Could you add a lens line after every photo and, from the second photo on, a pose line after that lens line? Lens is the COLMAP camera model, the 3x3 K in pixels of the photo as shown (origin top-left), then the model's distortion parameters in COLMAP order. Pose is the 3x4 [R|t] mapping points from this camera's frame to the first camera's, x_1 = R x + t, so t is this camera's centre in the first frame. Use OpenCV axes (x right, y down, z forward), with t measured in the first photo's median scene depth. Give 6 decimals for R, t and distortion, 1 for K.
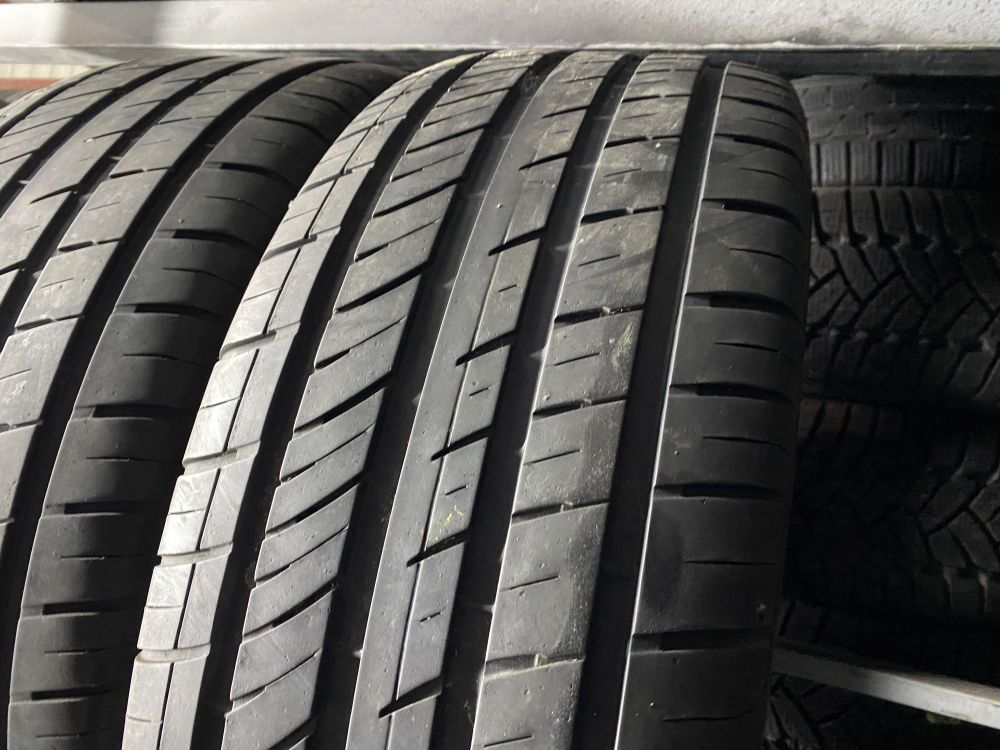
lens RADIAL K [[781.1, 0, 509.9], [0, 781.1, 365.6], [0, 0, 1]] dist [0.003439, -0.002598]
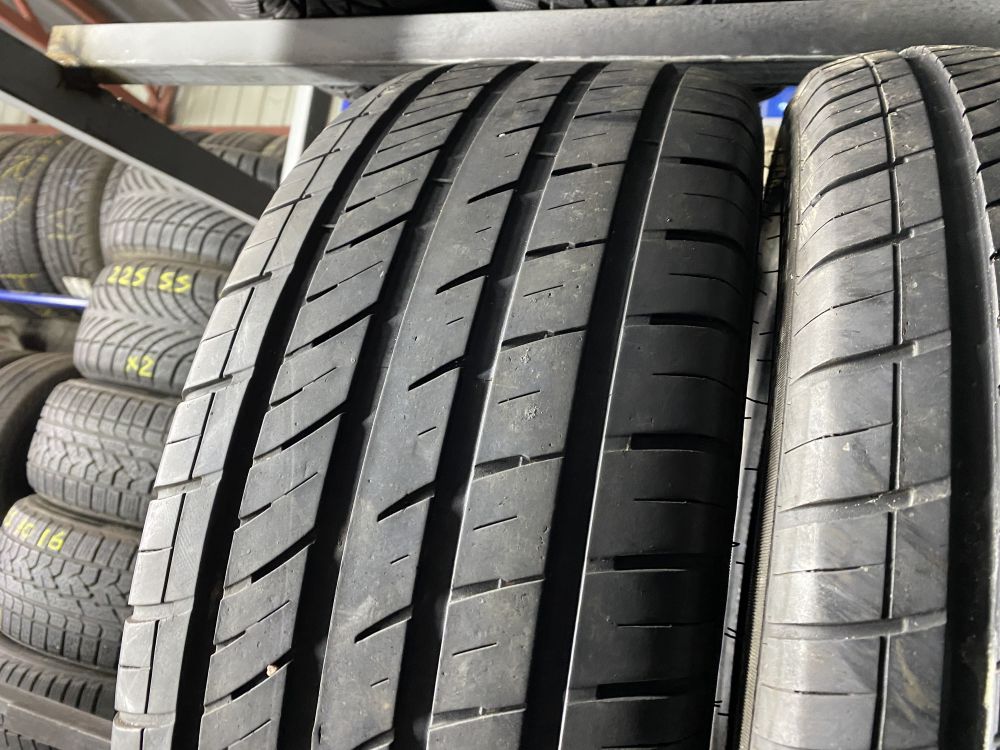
lens RADIAL K [[781.1, 0, 507.2], [0, 781.1, 360.2], [0, 0, 1]] dist [0.003439, -0.002598]
pose [[0.999986, 0.003423, 0.003943, -0.554693], [-0.003140, 0.997561, -0.069727, 0.025315], [-0.004172, 0.069714, 0.997558, 0.148105]]
